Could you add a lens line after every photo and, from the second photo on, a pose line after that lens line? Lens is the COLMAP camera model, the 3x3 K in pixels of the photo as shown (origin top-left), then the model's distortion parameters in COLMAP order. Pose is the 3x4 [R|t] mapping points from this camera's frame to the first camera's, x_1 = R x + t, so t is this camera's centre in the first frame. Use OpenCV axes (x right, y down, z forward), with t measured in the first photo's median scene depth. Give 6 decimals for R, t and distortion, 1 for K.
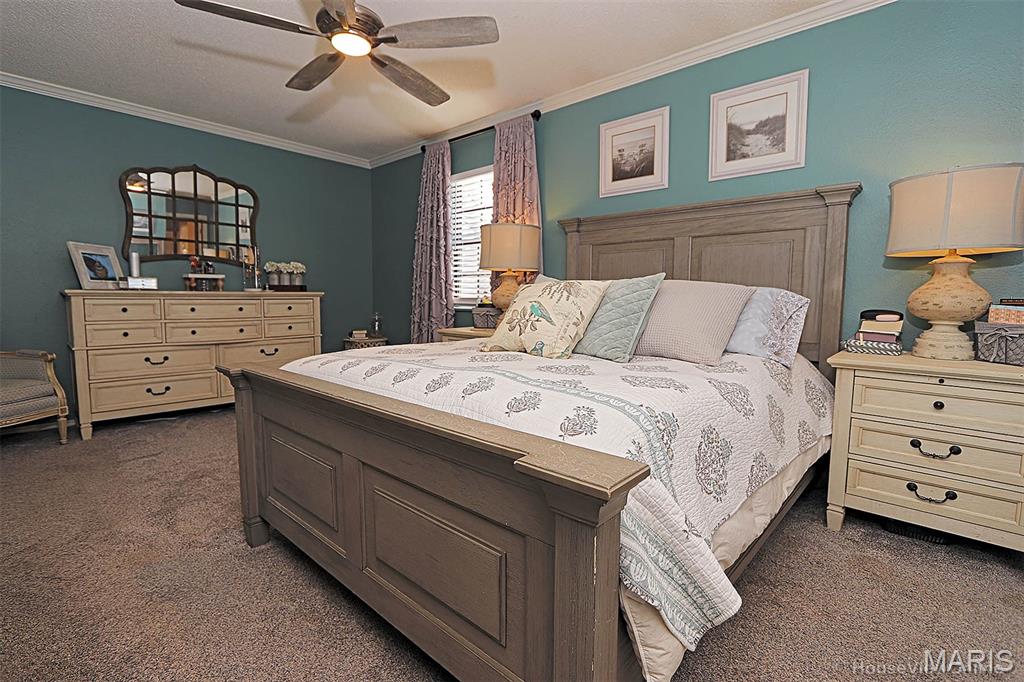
lens RADIAL K [[473.4, 0, 505.3], [0, 473.4, 338.8], [0, 0, 1]] dist [-0.016205, 0.003178]
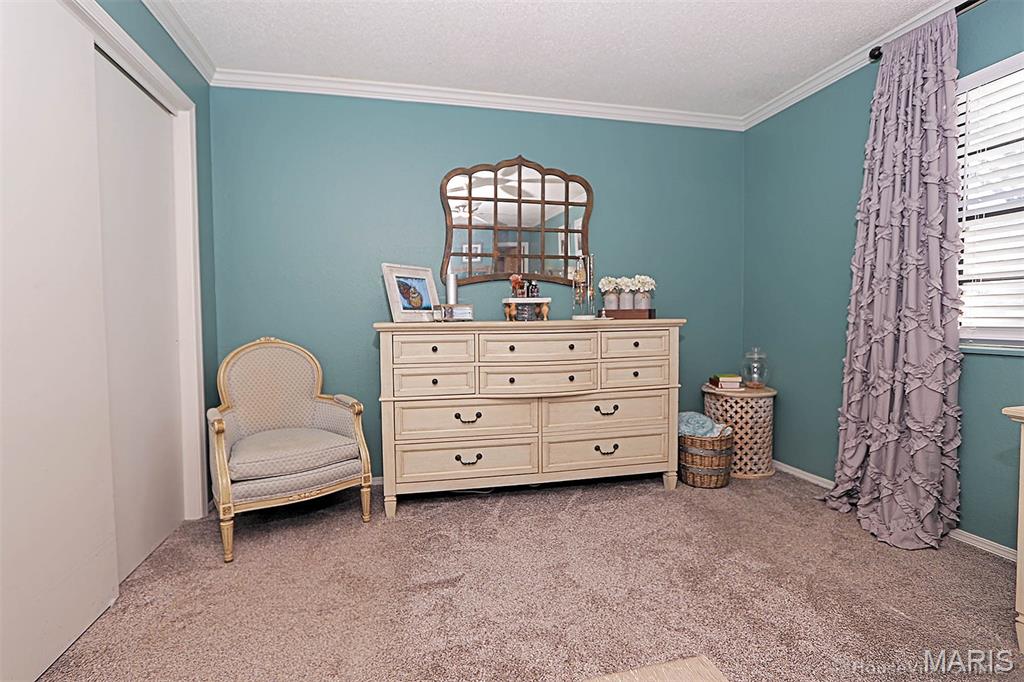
lens RADIAL K [[473.4, 0, 505.3], [0, 473.4, 338.8], [0, 0, 1]] dist [-0.016205, 0.003178]
pose [[0.822632, 0.006385, -0.568539, -0.256882], [-0.031634, 0.998902, -0.034554, -0.048899], [0.567694, 0.046410, 0.821930, 0.391870]]
